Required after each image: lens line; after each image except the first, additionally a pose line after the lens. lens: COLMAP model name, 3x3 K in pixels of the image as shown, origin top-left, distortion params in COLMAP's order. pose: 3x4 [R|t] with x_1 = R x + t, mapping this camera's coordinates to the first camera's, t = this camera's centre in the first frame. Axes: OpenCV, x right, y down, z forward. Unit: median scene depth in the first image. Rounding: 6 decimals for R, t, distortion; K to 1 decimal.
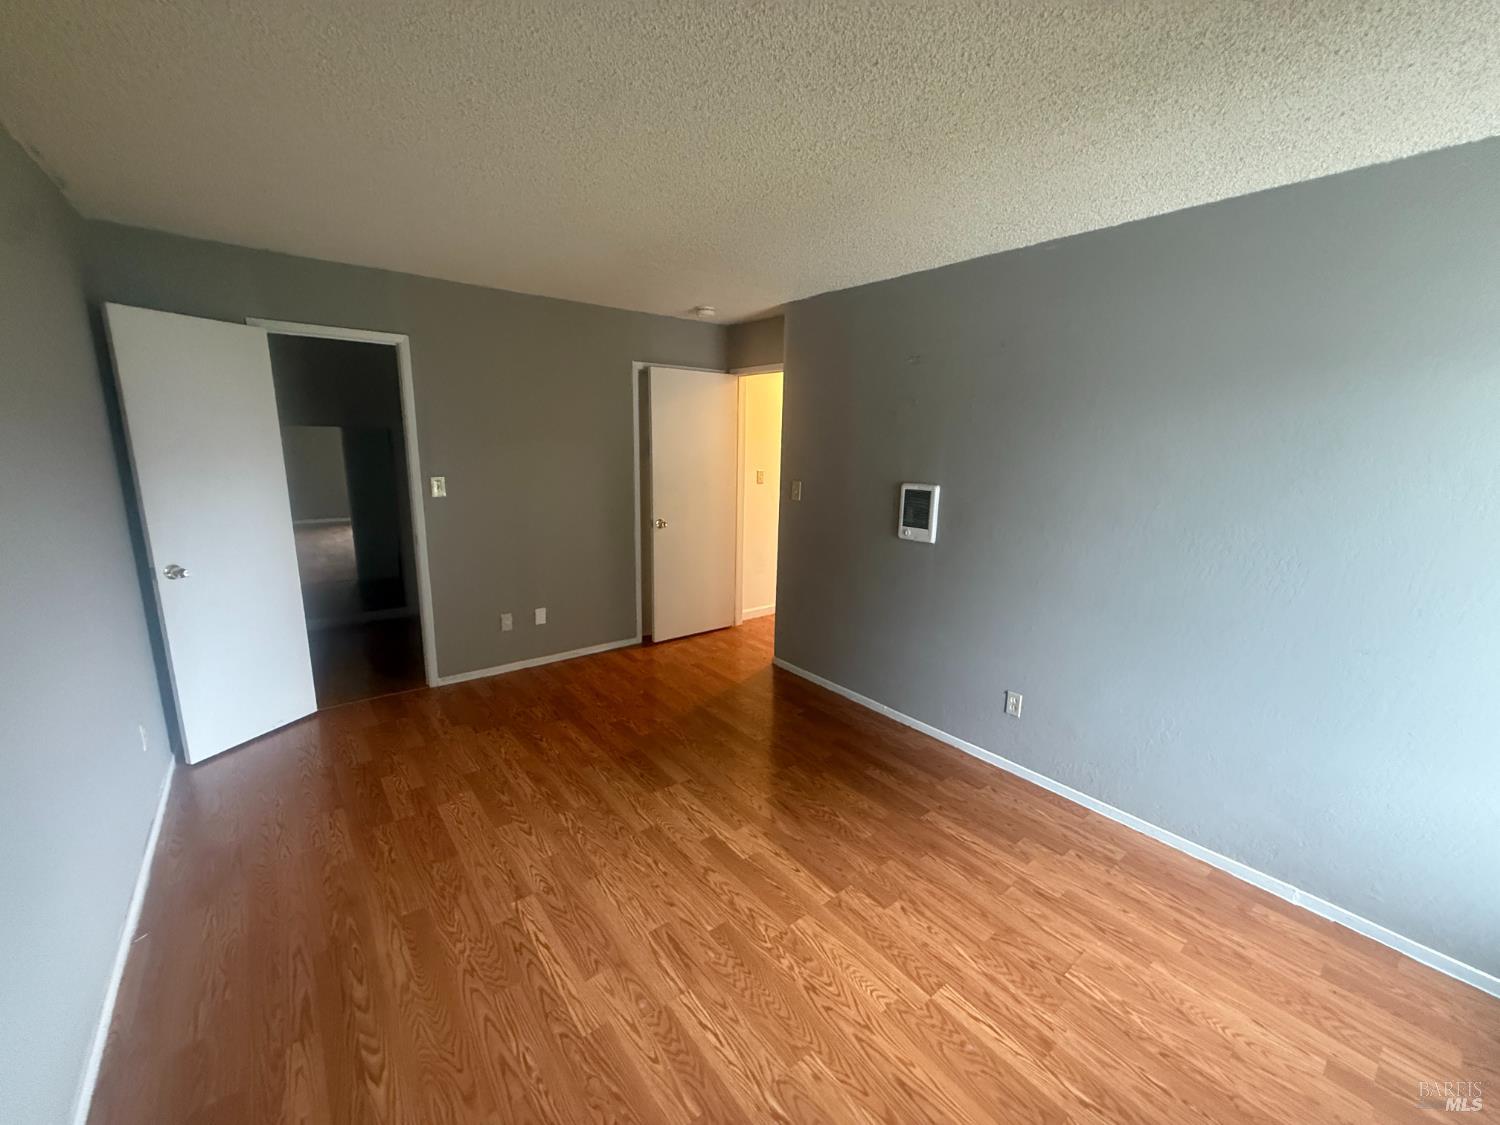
lens RADIAL K [[604.9, 0, 750.3], [0, 604.9, 558.7], [0, 0, 1]] dist [0.000045, 0.000046]
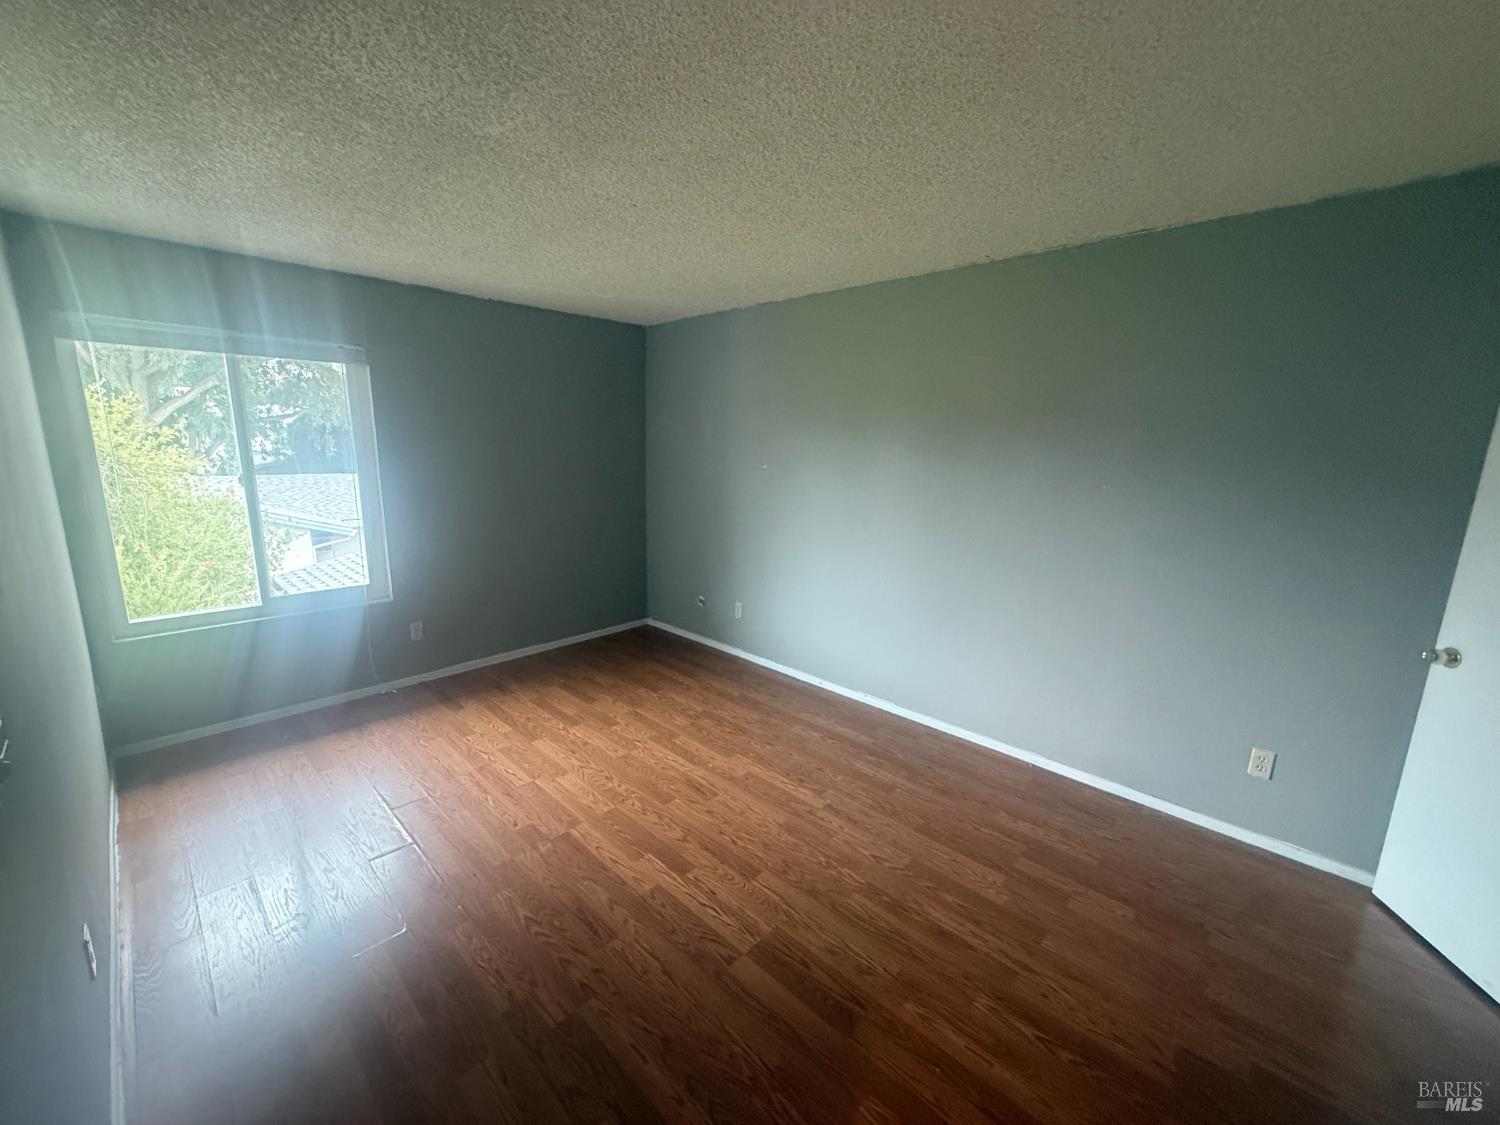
lens RADIAL K [[604.9, 0, 746.0], [0, 604.9, 564.6], [0, 0, 1]] dist [0.000045, 0.000046]
pose [[-0.991326, -0.013395, -0.130739, -0.037352], [-0.063333, 0.920354, 0.385923, -0.406385], [0.115157, 0.390856, -0.913220, 2.044276]]
